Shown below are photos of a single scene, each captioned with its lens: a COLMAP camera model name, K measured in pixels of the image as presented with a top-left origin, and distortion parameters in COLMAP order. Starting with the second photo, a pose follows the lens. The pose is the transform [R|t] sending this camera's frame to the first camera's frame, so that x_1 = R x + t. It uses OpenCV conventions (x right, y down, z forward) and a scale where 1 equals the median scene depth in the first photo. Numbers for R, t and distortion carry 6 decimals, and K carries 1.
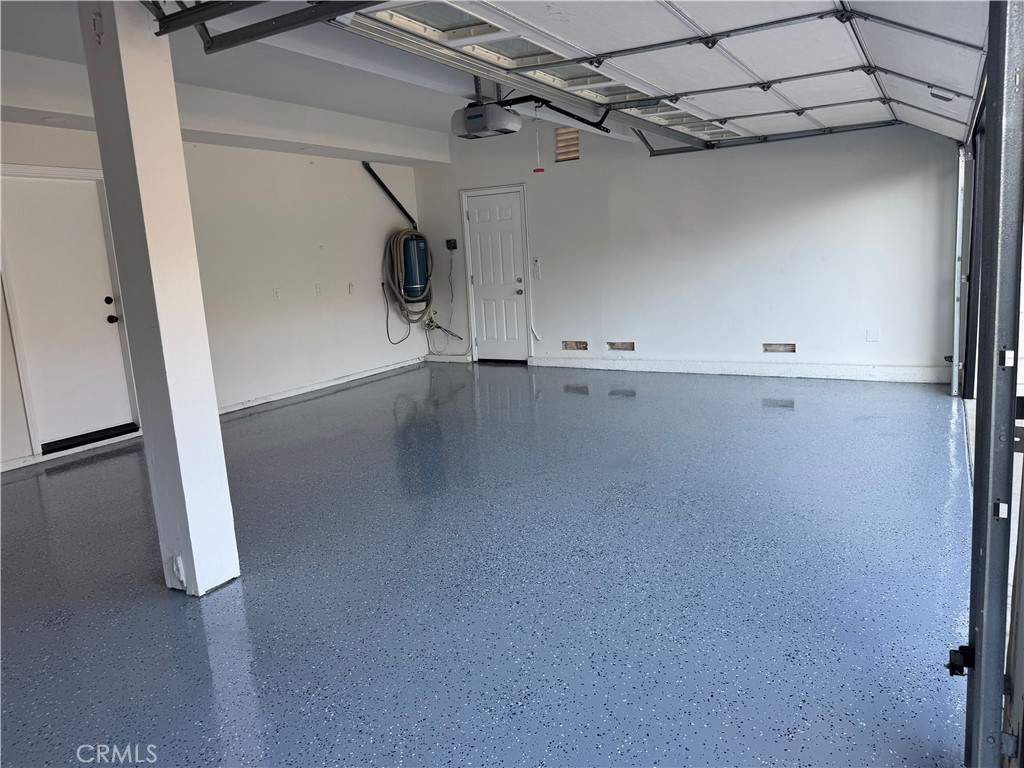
lens RADIAL K [[712.4, 0, 512.0], [0, 712.4, 384.0], [0, 0, 1]] dist [0.098282, -0.000856]
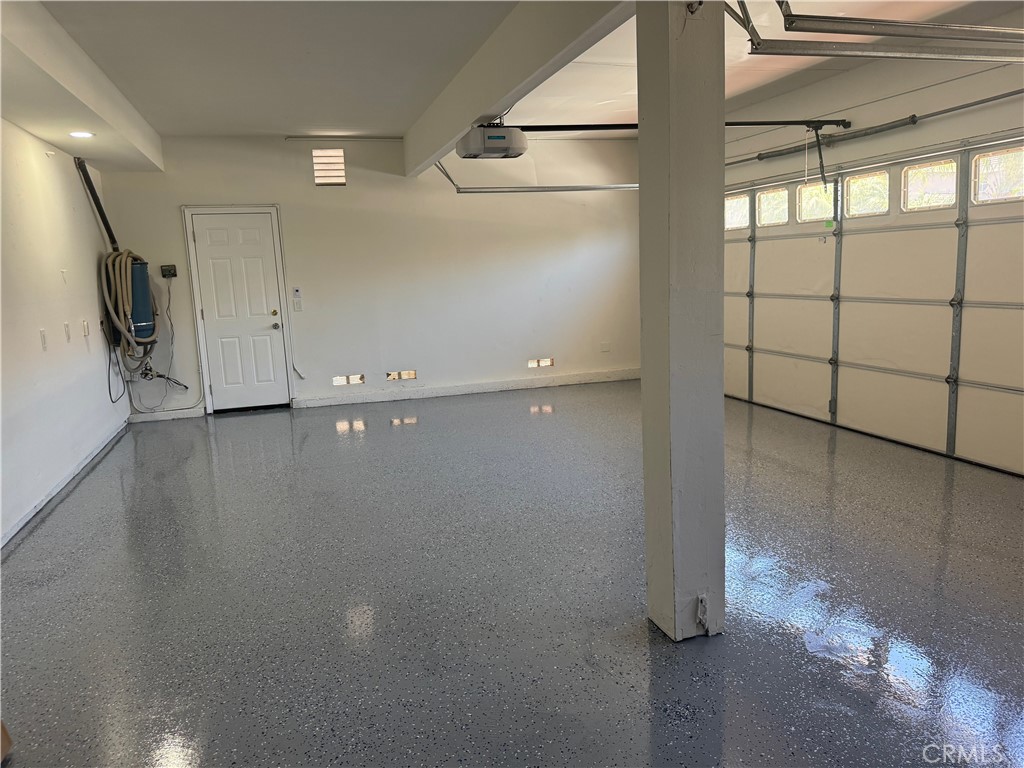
lens RADIAL K [[715.8, 0, 512.0], [0, 715.8, 384.0], [0, 0, 1]] dist [0.000440, -0.000883]
pose [[0.668883, -0.091200, 0.737752, -0.442383], [0.135887, 0.990724, -0.000730, -0.018594], [-0.730842, 0.100739, 0.675072, 0.200339]]
